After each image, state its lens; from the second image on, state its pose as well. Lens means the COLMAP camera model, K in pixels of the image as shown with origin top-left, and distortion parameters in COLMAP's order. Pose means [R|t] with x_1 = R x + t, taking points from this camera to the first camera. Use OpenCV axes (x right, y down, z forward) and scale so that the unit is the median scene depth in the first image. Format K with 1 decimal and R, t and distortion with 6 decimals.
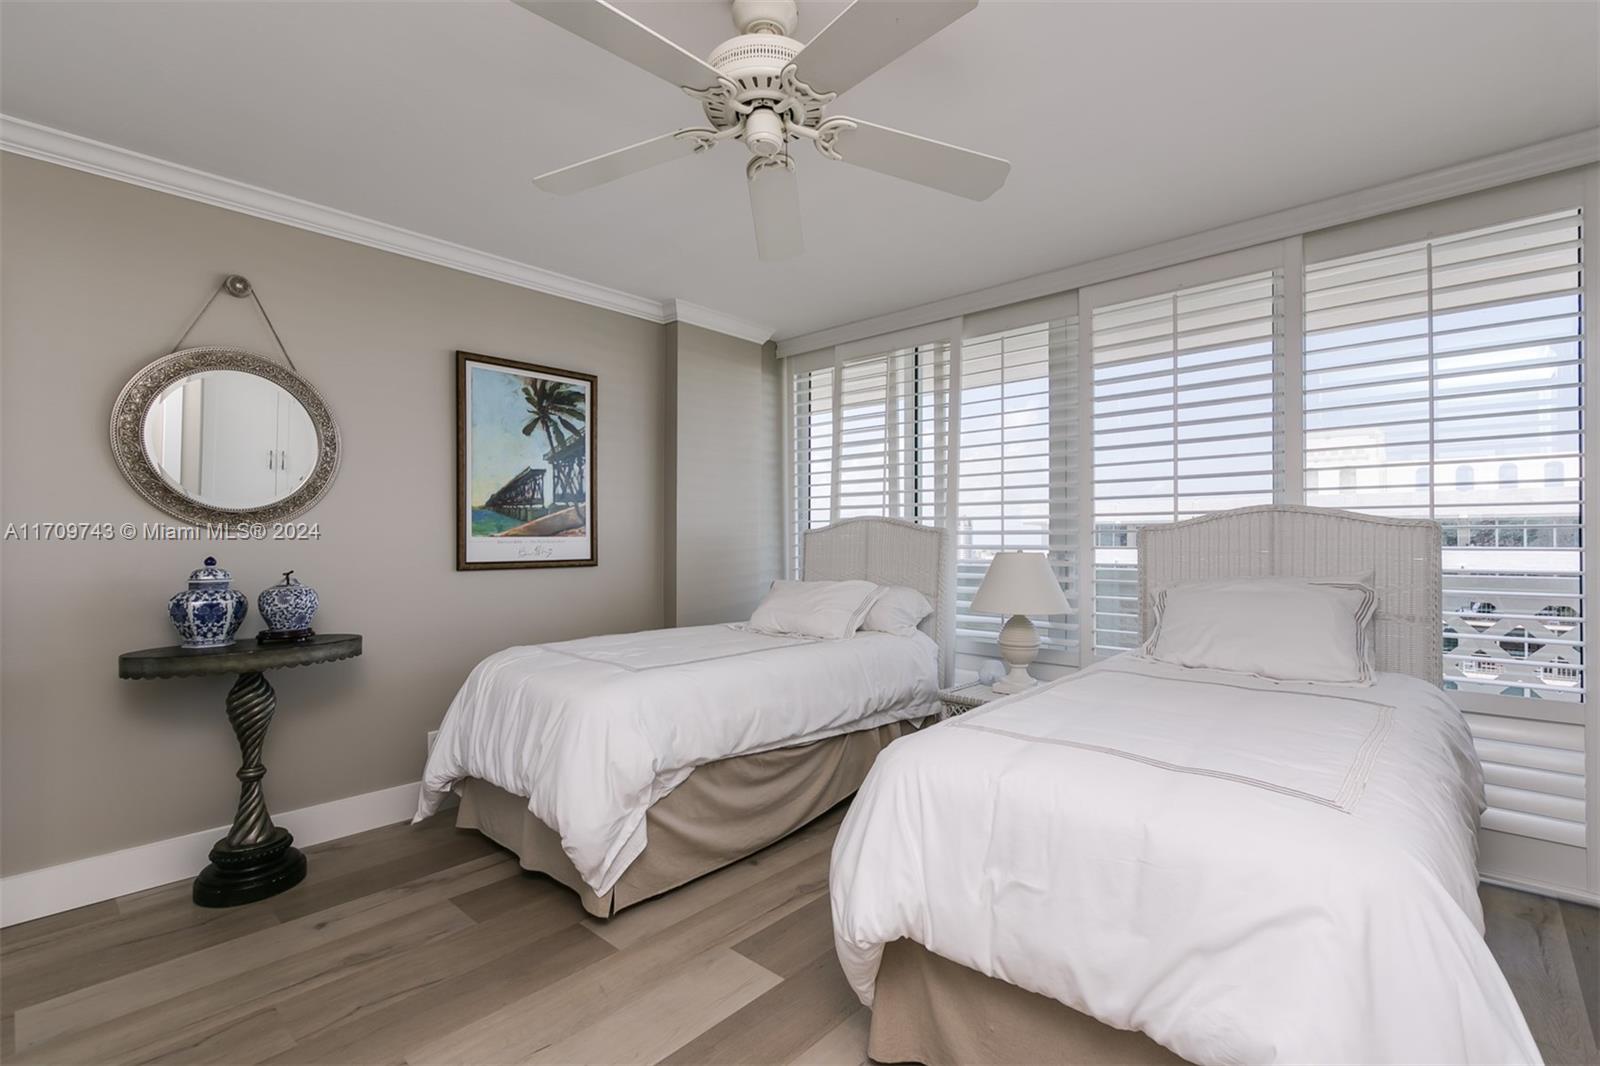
lens RADIAL K [[722.8, 0, 806.3], [0, 722.8, 537.0], [0, 0, 1]] dist [0.000389, -0.001297]
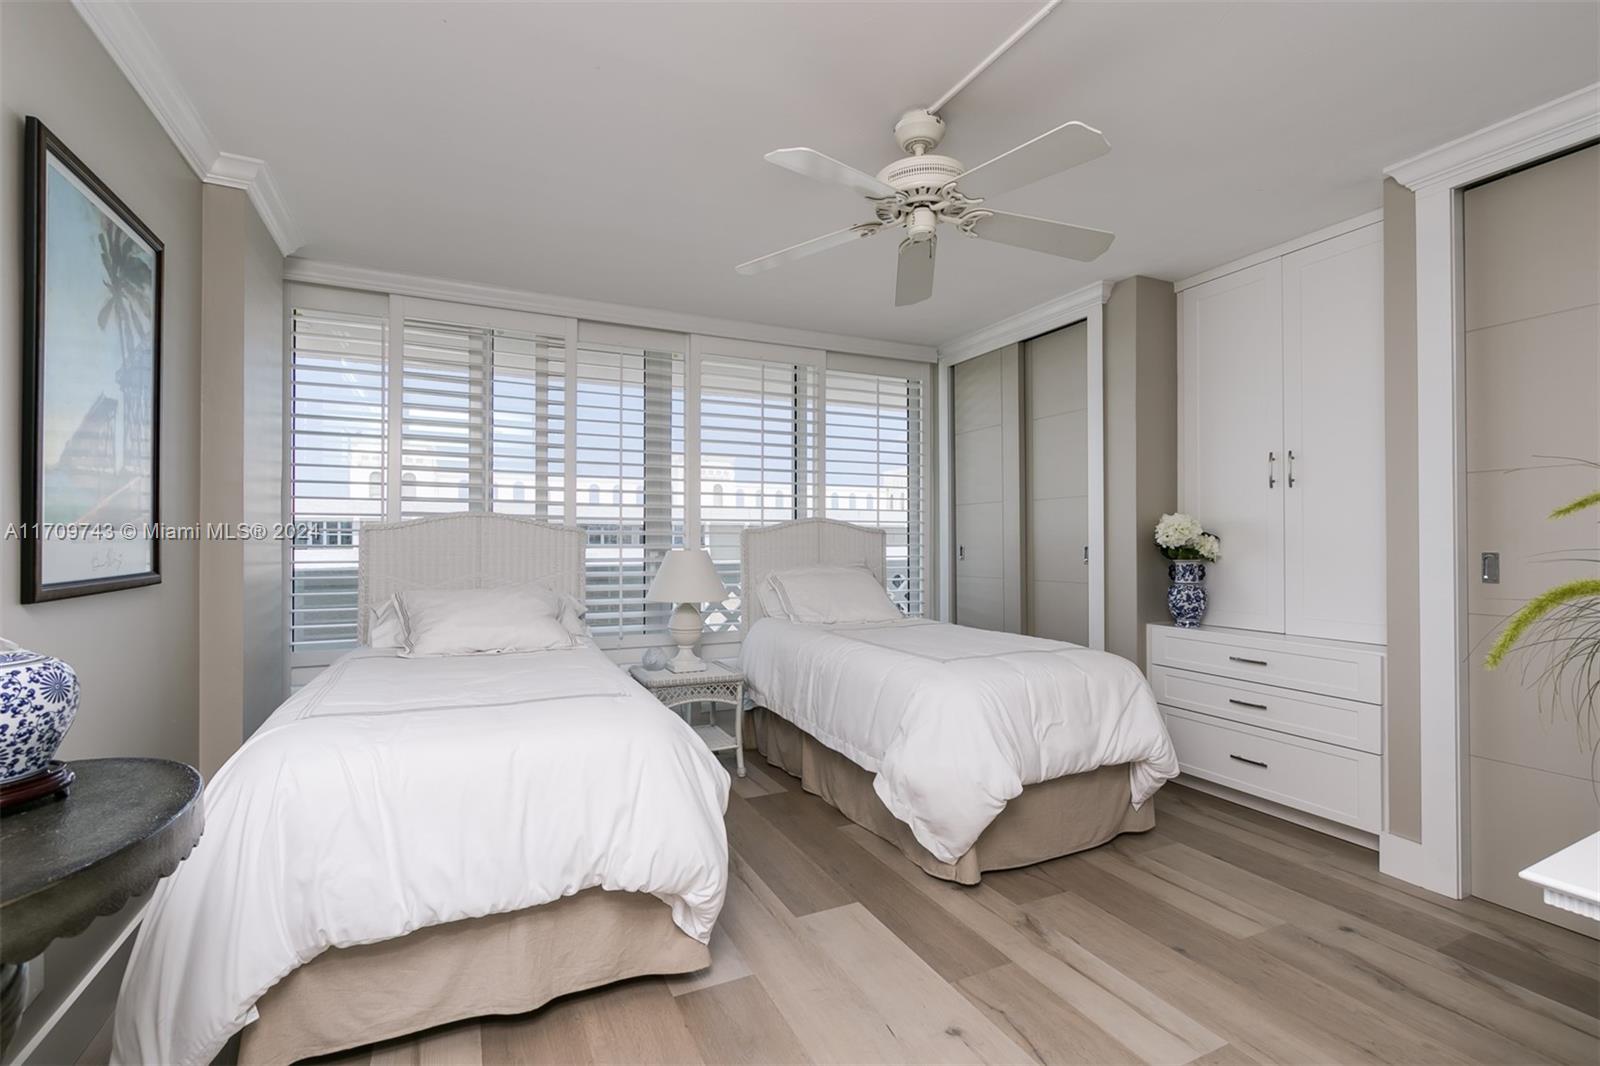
lens RADIAL K [[731.1, 0, 806.1], [0, 731.1, 538.0], [0, 0, 1]] dist [0.001152, 0.000506]
pose [[0.366860, 0.004584, 0.930265, -0.719561], [-0.004816, 0.999984, -0.003028, 0.004222], [-0.930264, -0.003369, 0.366876, 0.376071]]
